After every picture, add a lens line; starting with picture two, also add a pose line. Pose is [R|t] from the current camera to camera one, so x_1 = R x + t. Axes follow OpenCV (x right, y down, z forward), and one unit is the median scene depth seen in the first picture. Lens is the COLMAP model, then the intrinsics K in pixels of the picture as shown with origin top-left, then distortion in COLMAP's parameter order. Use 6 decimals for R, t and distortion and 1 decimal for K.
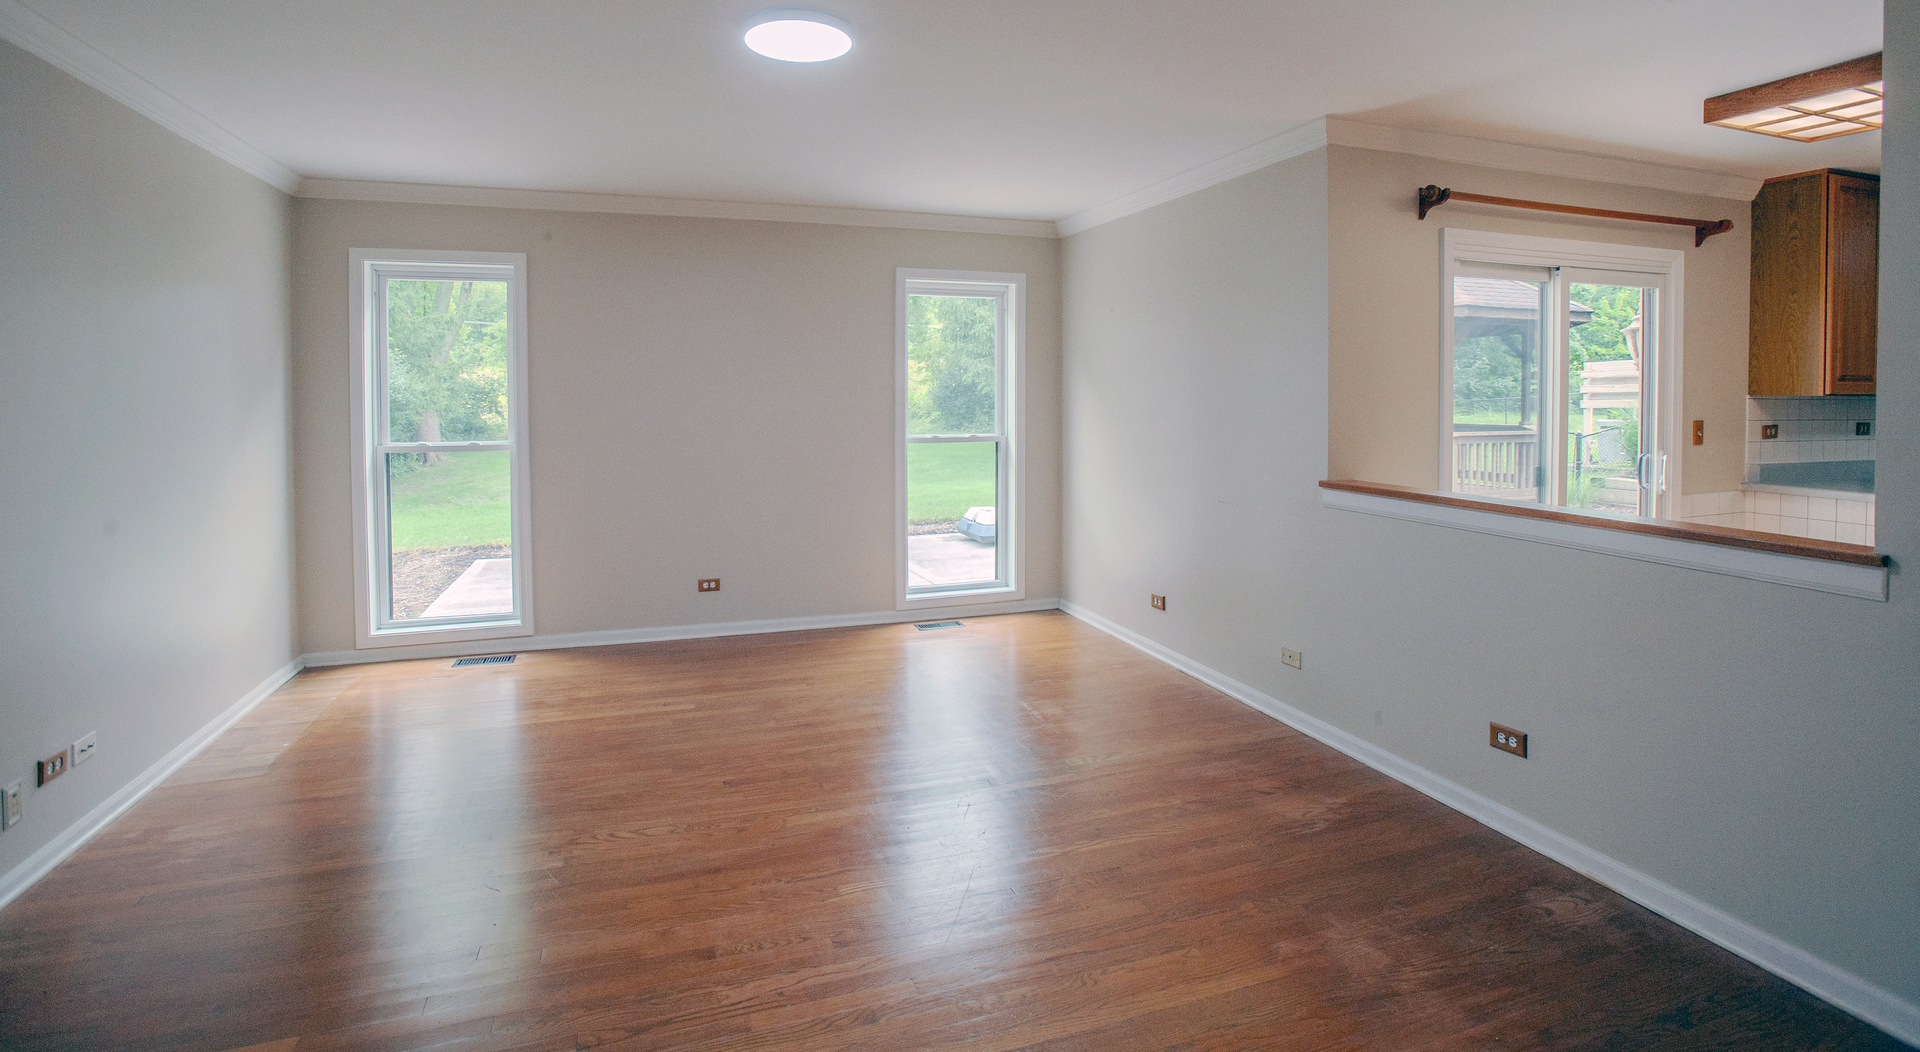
lens RADIAL K [[899.6, 0, 965.7], [0, 899.6, 414.1], [0, 0, 1]] dist [-0.077539, 0.036556]
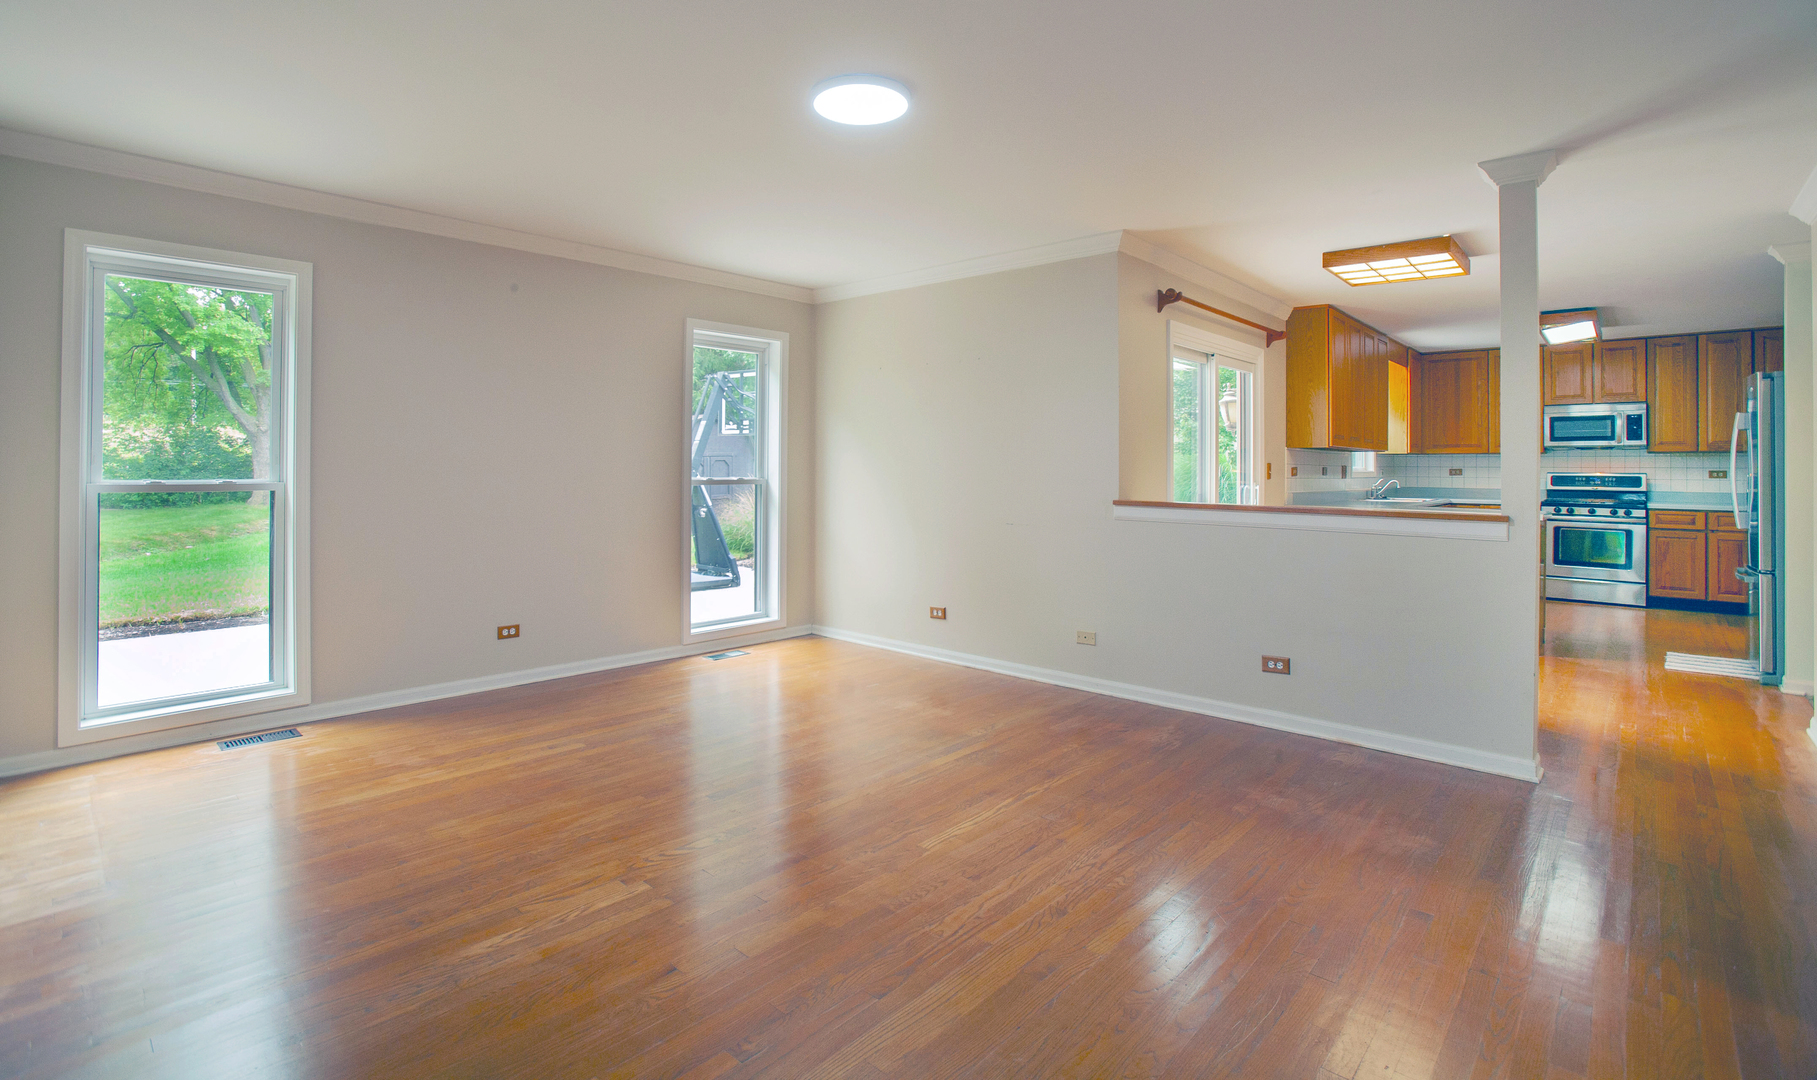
lens RADIAL K [[837.4, 0, 896.5], [0, 837.4, 461.3], [0, 0, 1]] dist [-0.070314, 0.025986]
pose [[0.886732, 0.009235, 0.462192, -0.402784], [0.003053, 0.999662, -0.025832, 0.041083], [-0.462274, 0.024317, 0.886404, 0.032663]]
